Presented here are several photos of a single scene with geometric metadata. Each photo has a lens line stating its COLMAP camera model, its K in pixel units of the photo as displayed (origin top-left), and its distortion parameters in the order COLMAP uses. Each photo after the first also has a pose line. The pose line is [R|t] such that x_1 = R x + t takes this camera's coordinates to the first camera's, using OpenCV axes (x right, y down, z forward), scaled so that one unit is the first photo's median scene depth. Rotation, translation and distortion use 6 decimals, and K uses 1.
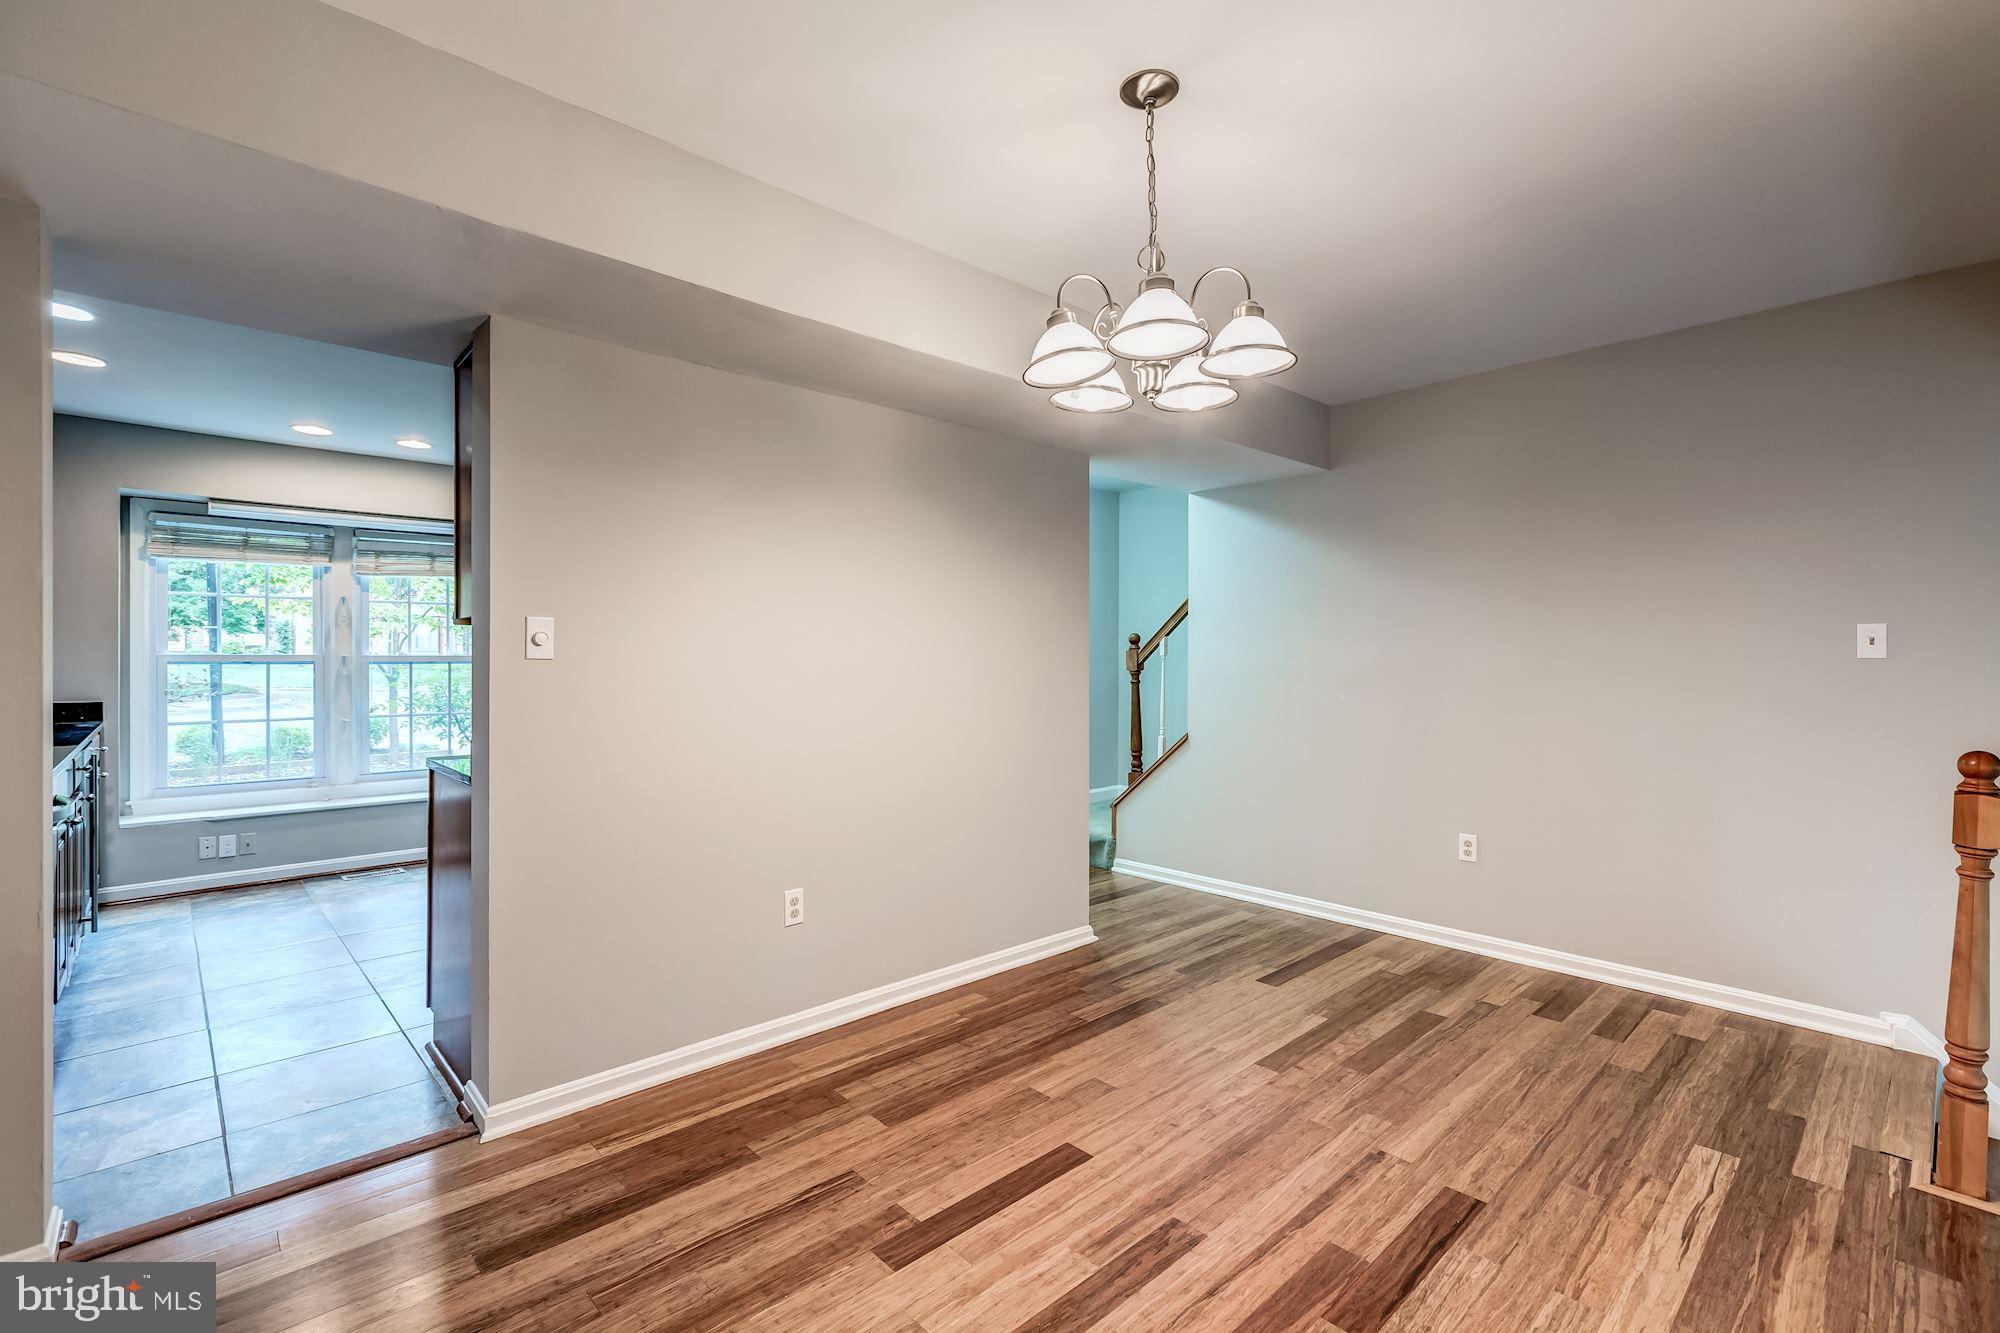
lens RADIAL K [[887.6, 0, 1003.1], [0, 887.6, 661.8], [0, 0, 1]] dist [0.000179, 0.001087]
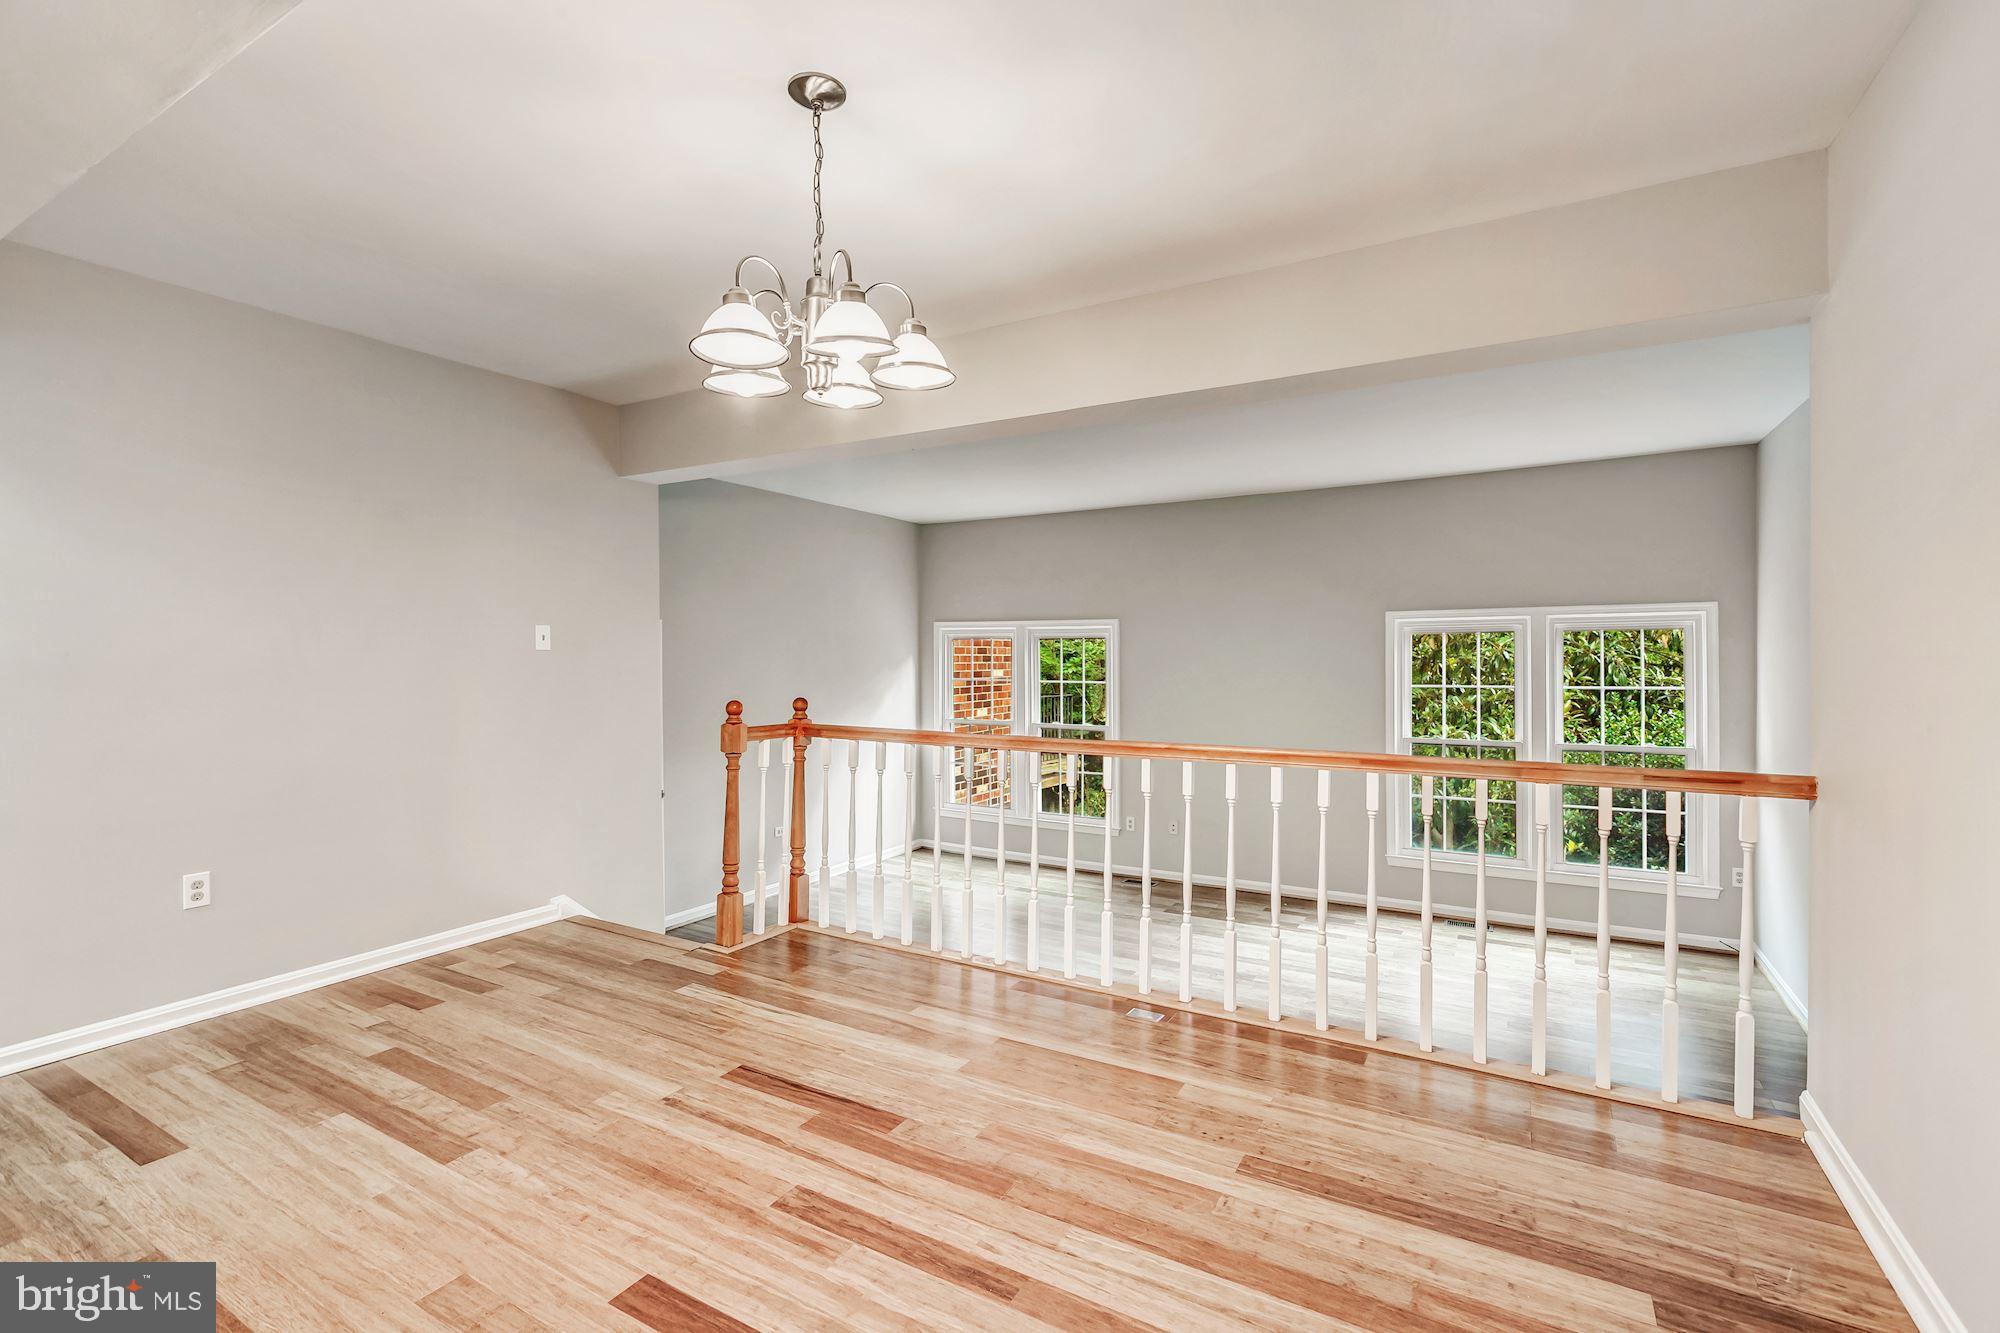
lens RADIAL K [[887.6, 0, 1003.1], [0, 887.6, 661.8], [0, 0, 1]] dist [0.000179, 0.001087]
pose [[-0.290787, -0.009944, 0.956736, -0.571792], [0.004099, 0.999924, 0.011639, 0.000384], [-0.956779, 0.007306, -0.290724, 0.706674]]
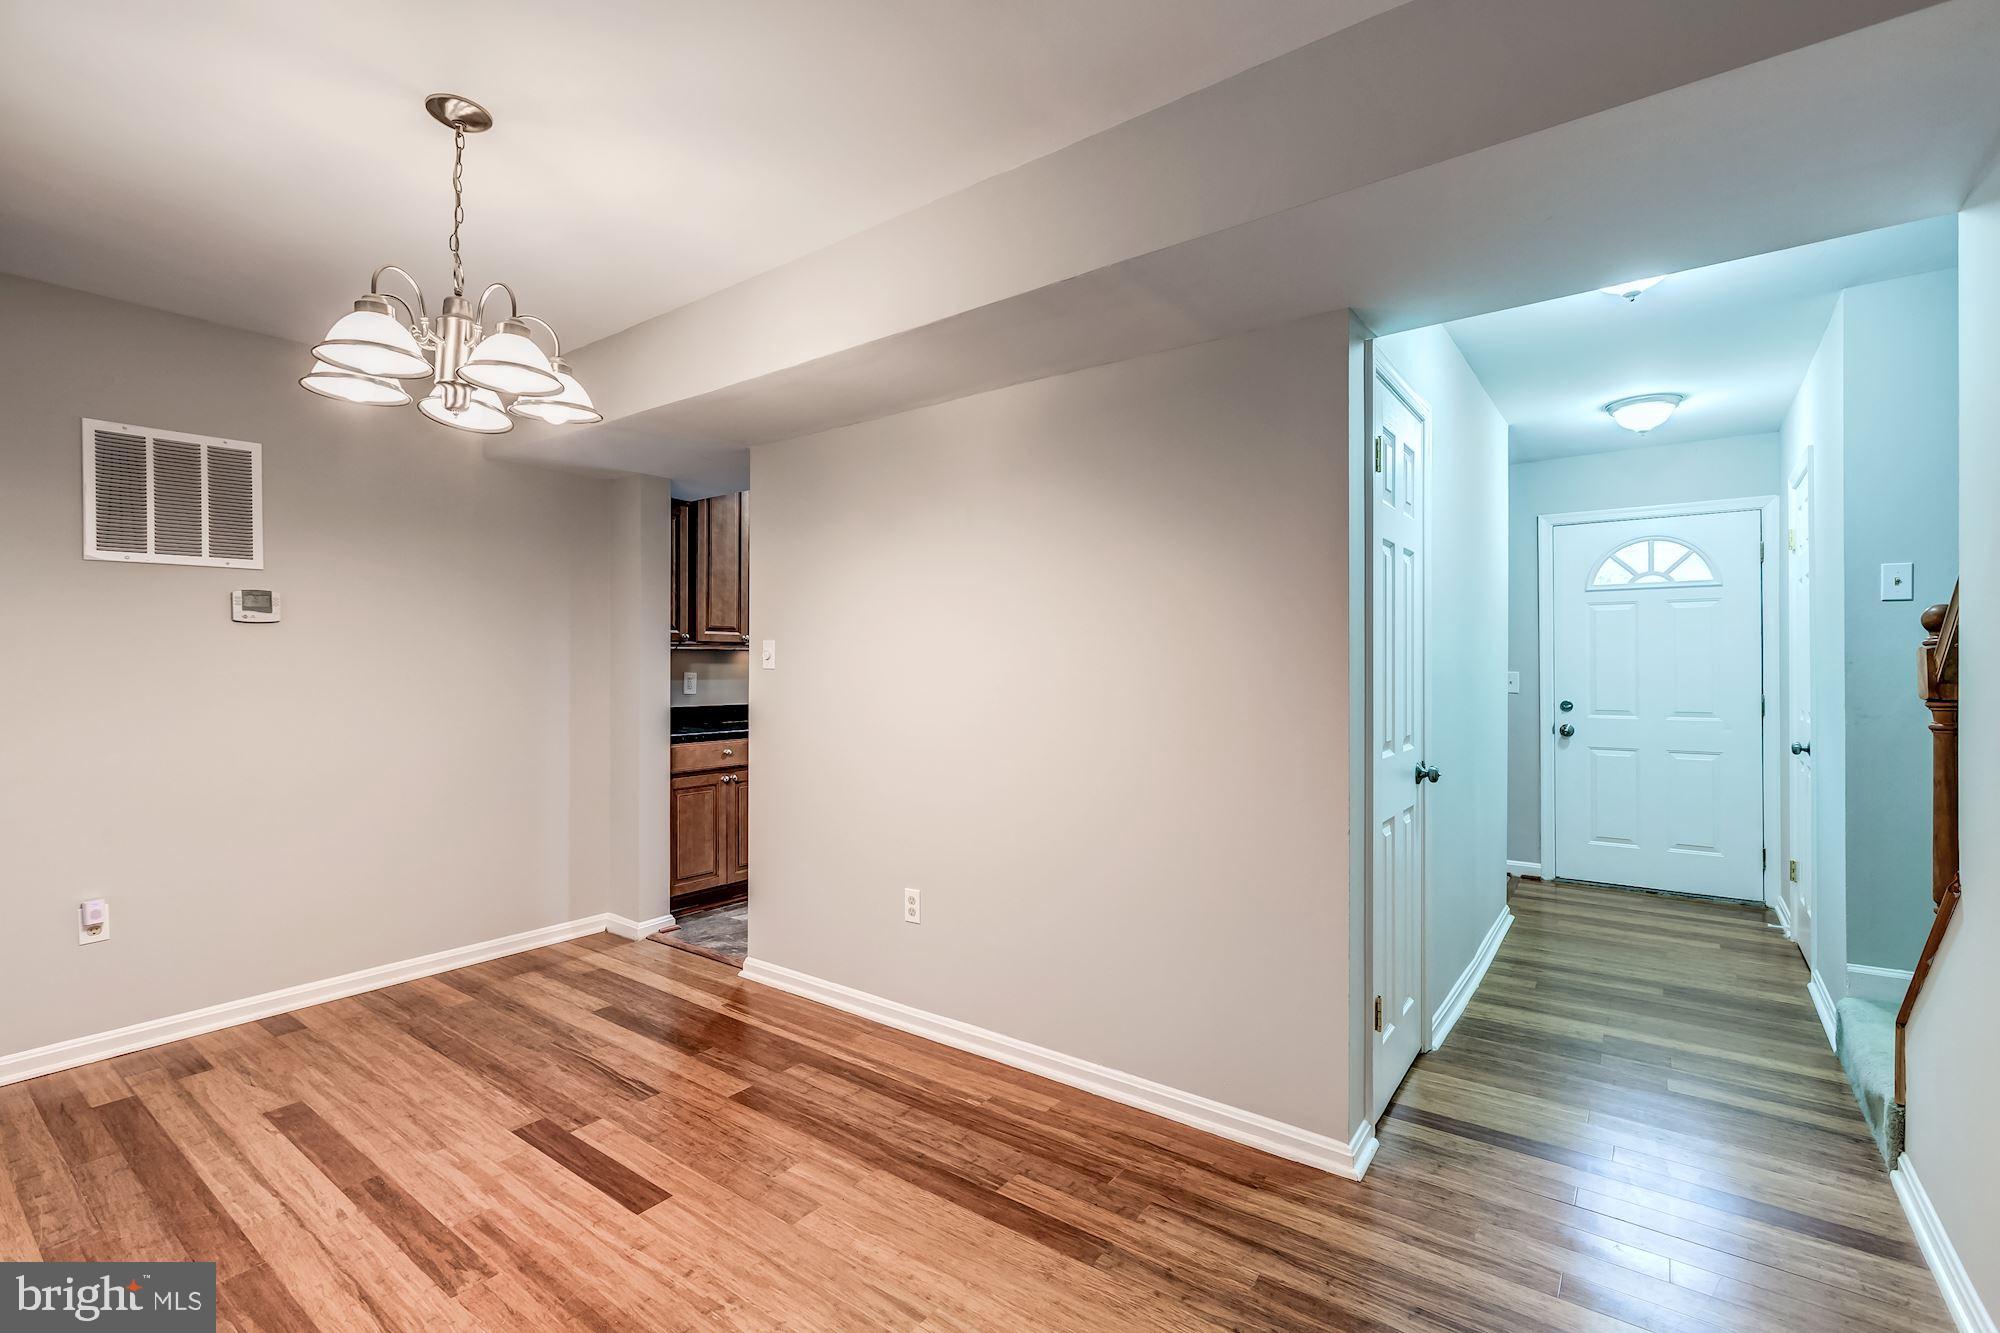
lens RADIAL K [[887.6, 0, 1003.1], [0, 887.6, 661.8], [0, 0, 1]] dist [0.000179, 0.001087]
pose [[0.178120, -0.004007, -0.984001, 0.822503], [-0.000266, 0.999991, -0.004120, -0.007609], [0.984009, 0.000995, 0.178118, 0.924612]]
